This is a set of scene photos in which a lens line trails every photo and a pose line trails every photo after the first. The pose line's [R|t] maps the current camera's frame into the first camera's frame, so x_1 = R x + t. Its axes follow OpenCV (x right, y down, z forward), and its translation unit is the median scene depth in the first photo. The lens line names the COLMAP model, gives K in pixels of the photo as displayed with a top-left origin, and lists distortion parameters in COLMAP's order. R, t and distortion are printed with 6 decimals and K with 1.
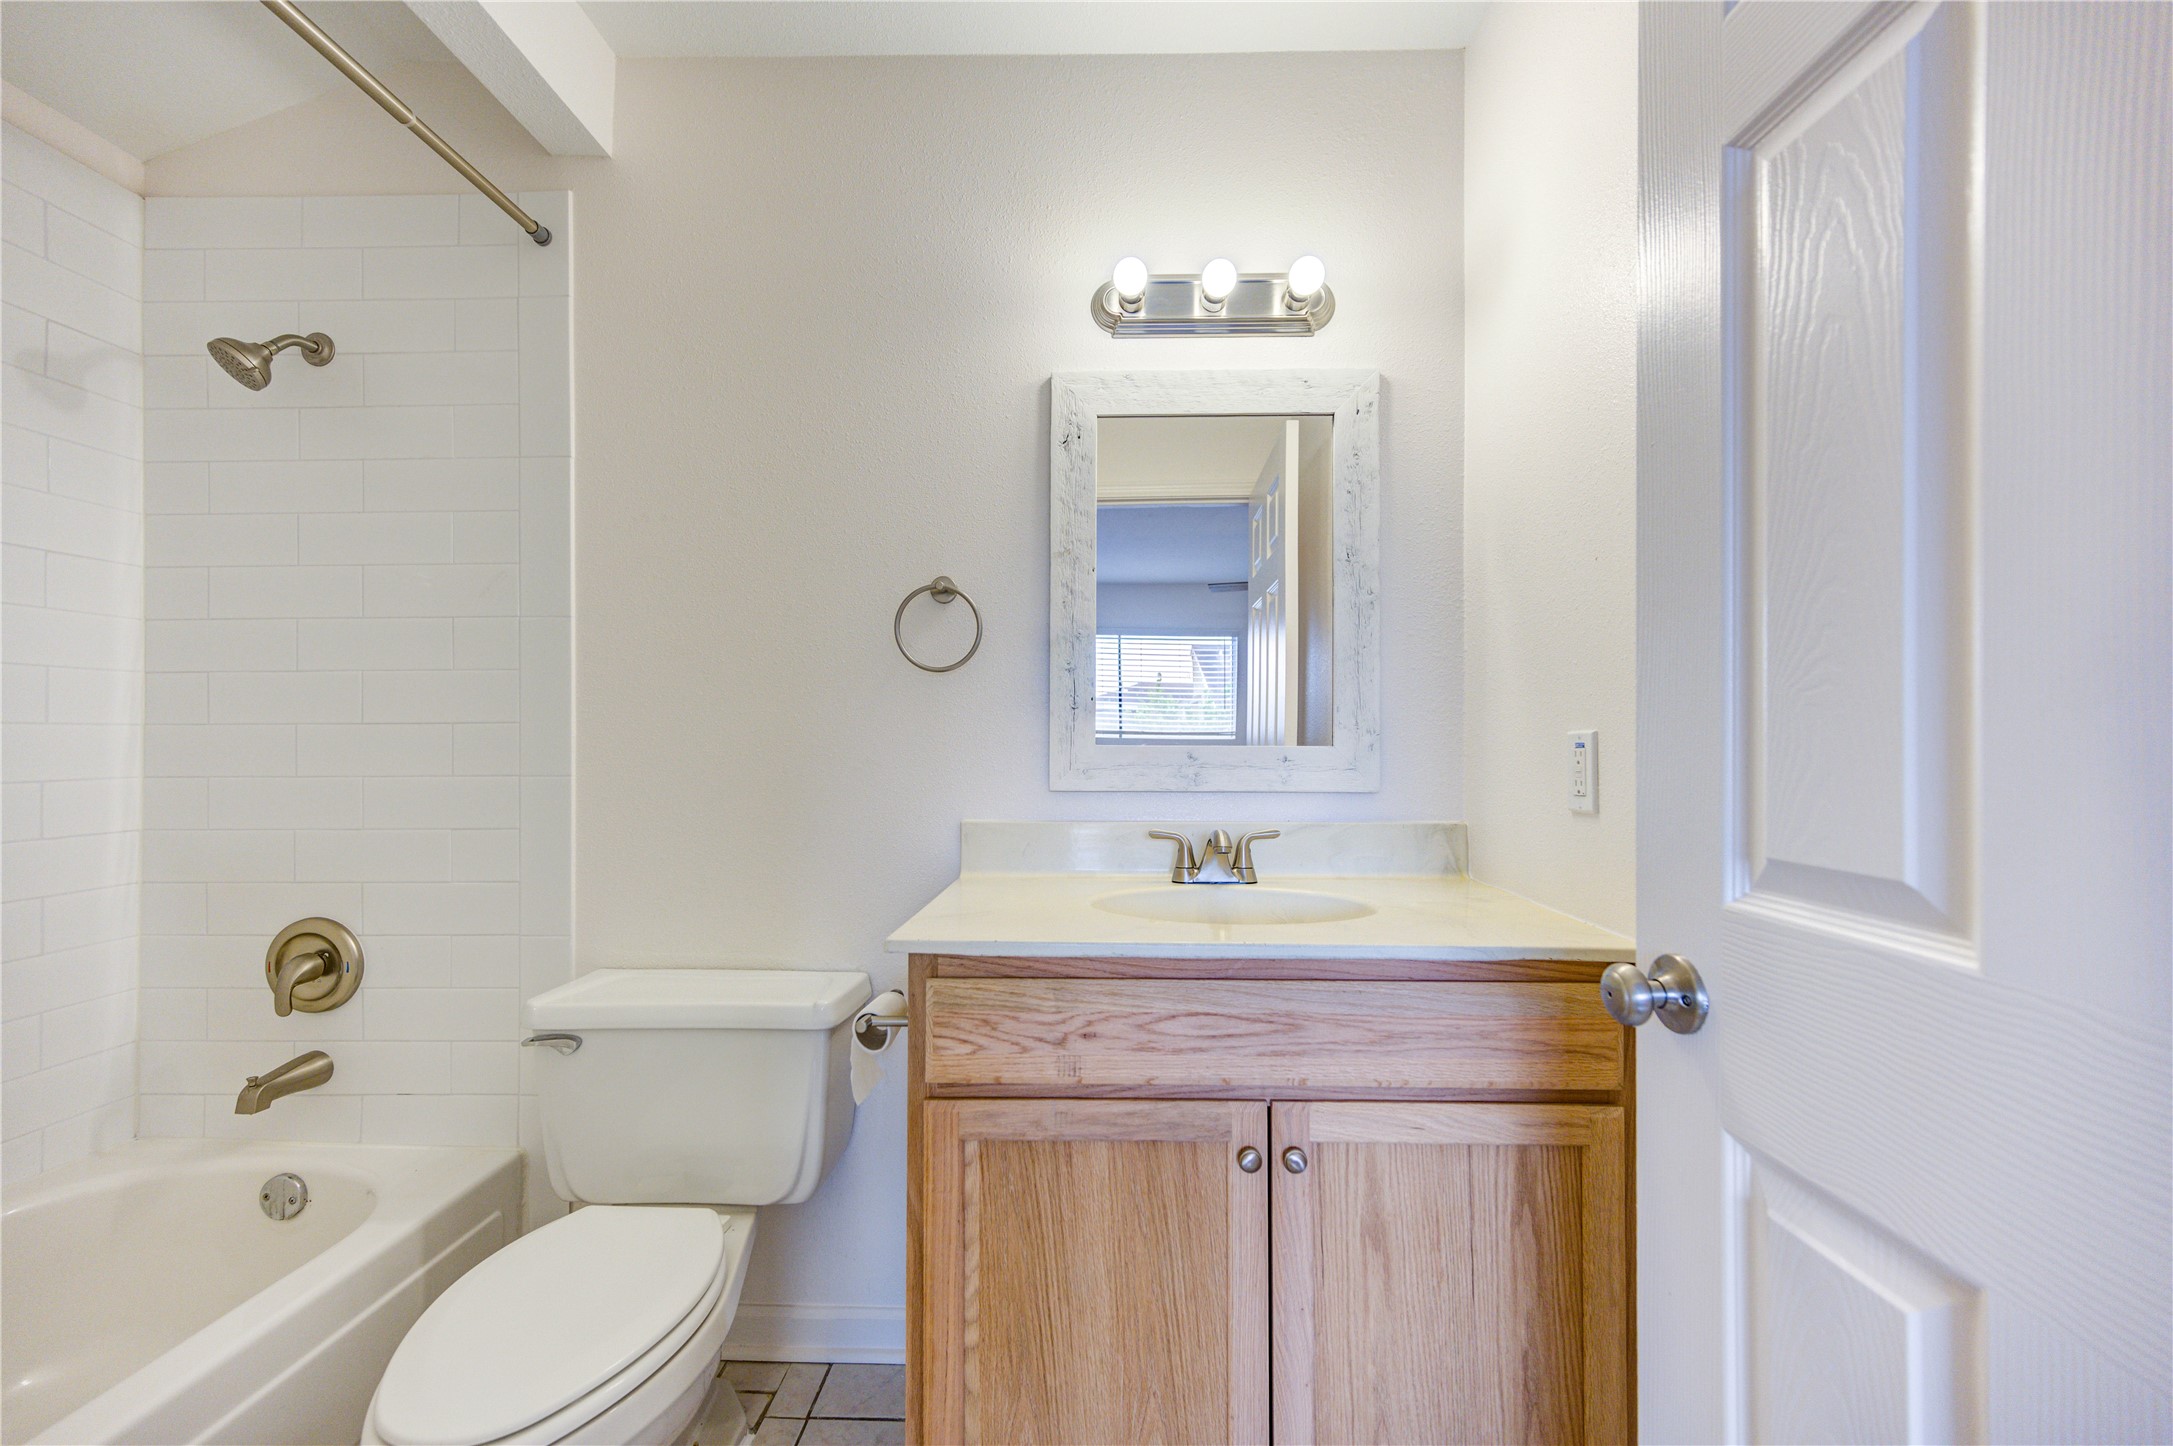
lens RADIAL K [[851.4, 0, 1091.1], [0, 851.4, 734.5], [0, 0, 1]] dist [0.004059, -0.000582]
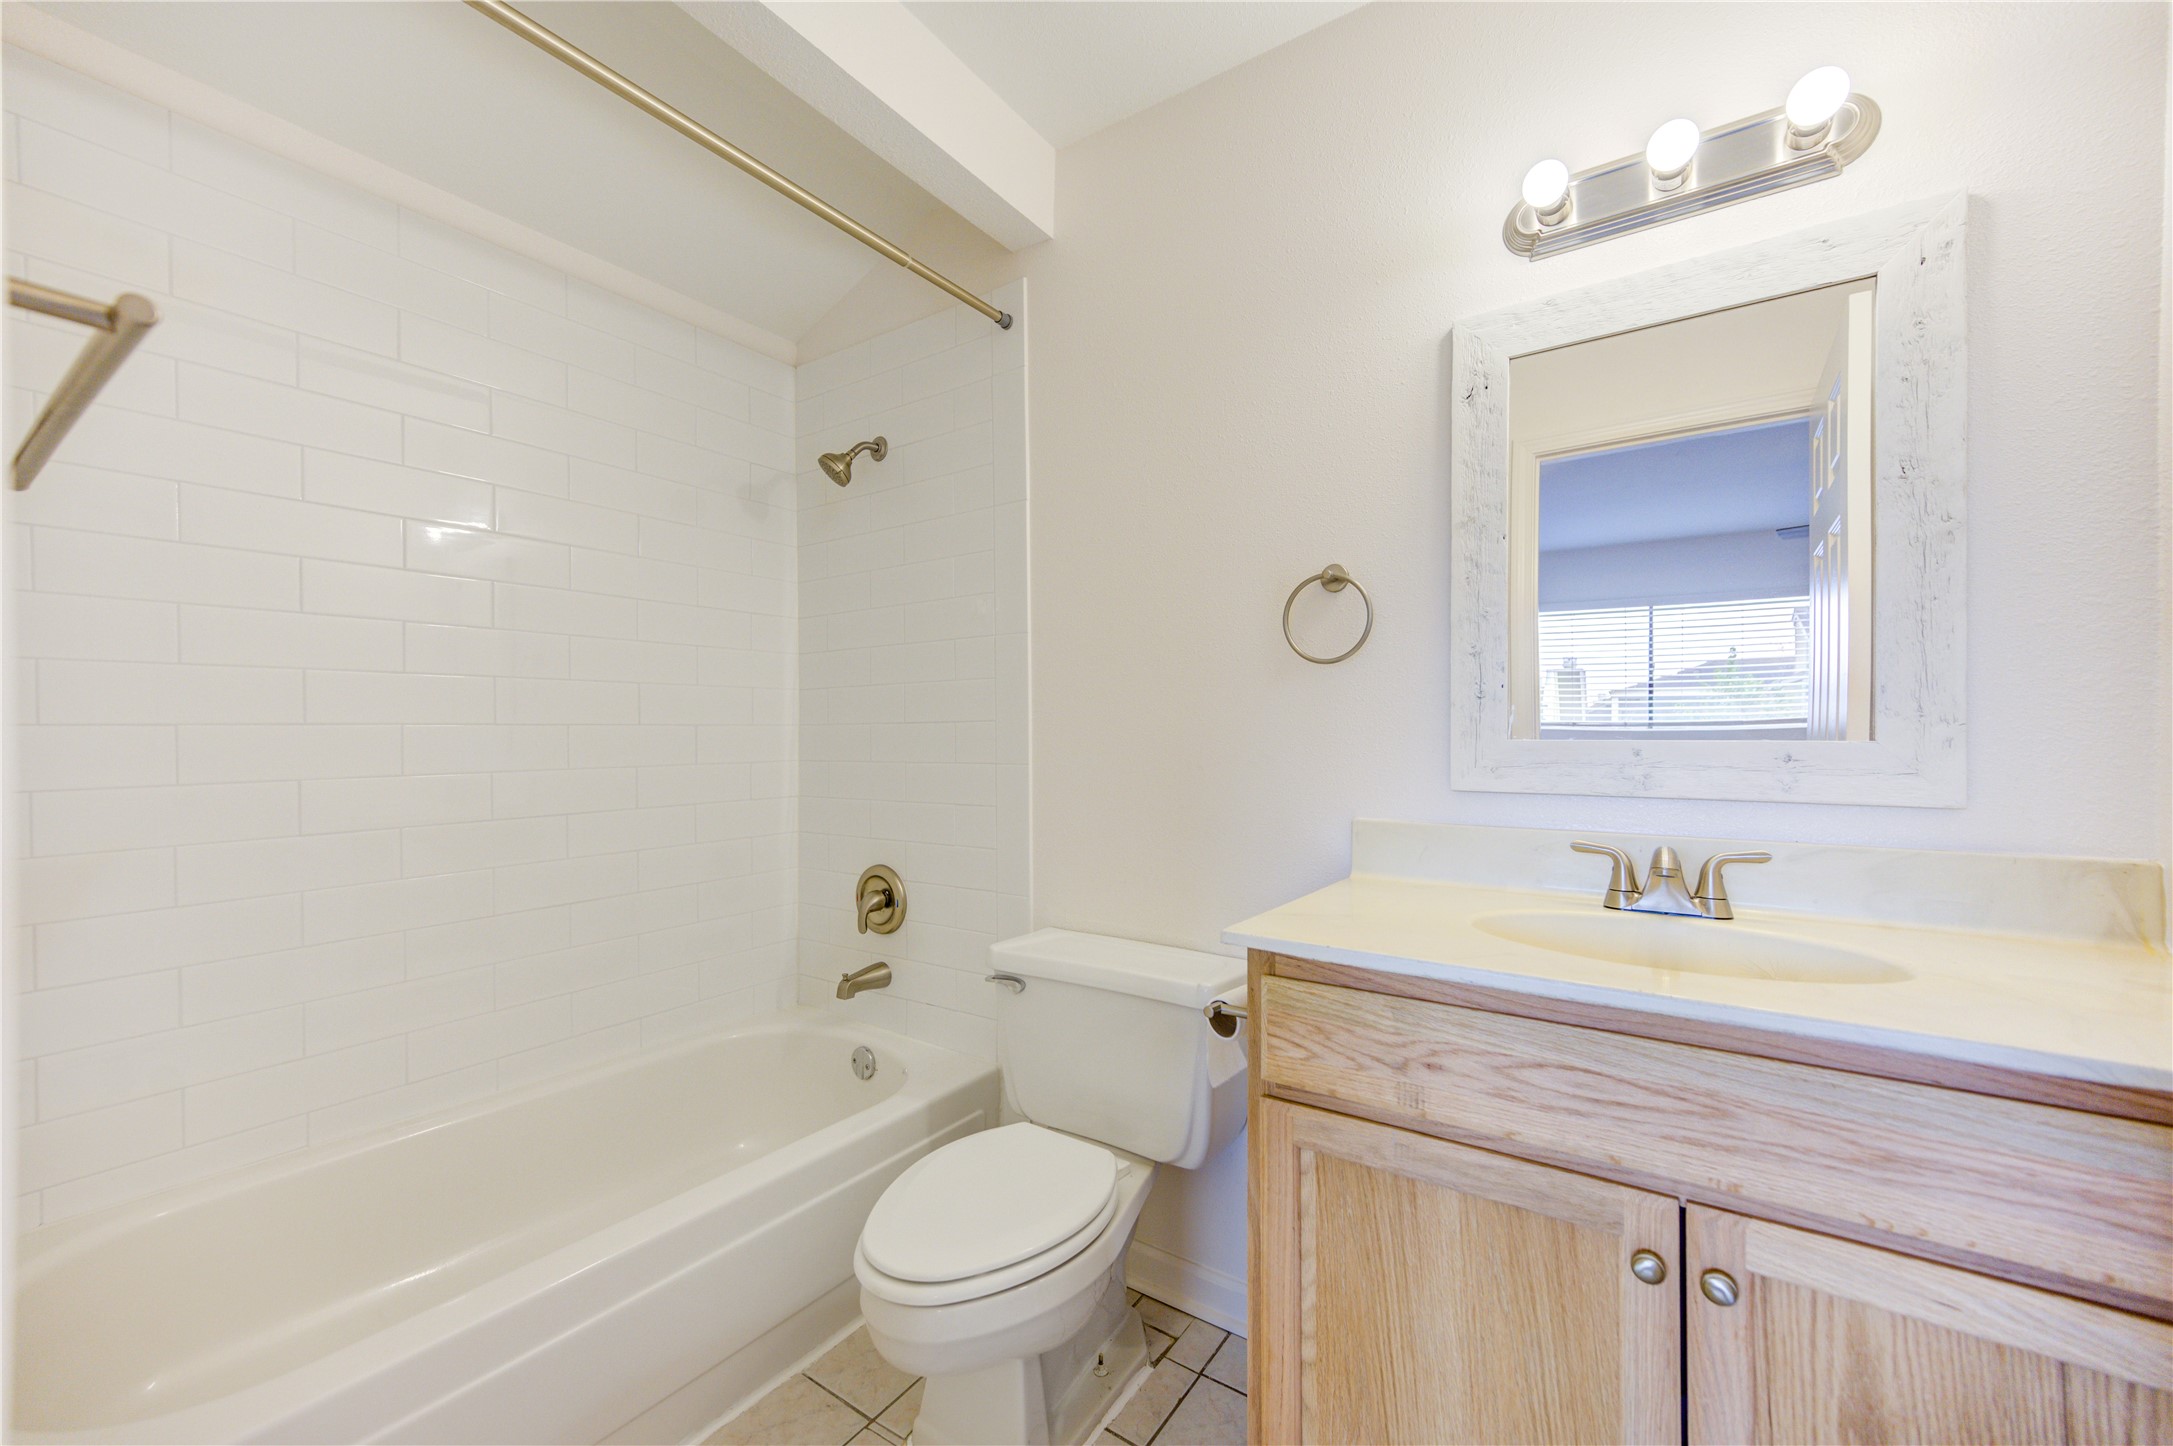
lens RADIAL K [[851.4, 0, 1091.1], [0, 851.4, 734.5], [0, 0, 1]] dist [0.004059, -0.000582]
pose [[0.838454, -0.002496, -0.544967, 0.135863], [0.007270, 0.999952, 0.006604, -0.001511], [0.544924, -0.009499, 0.838431, 0.045488]]
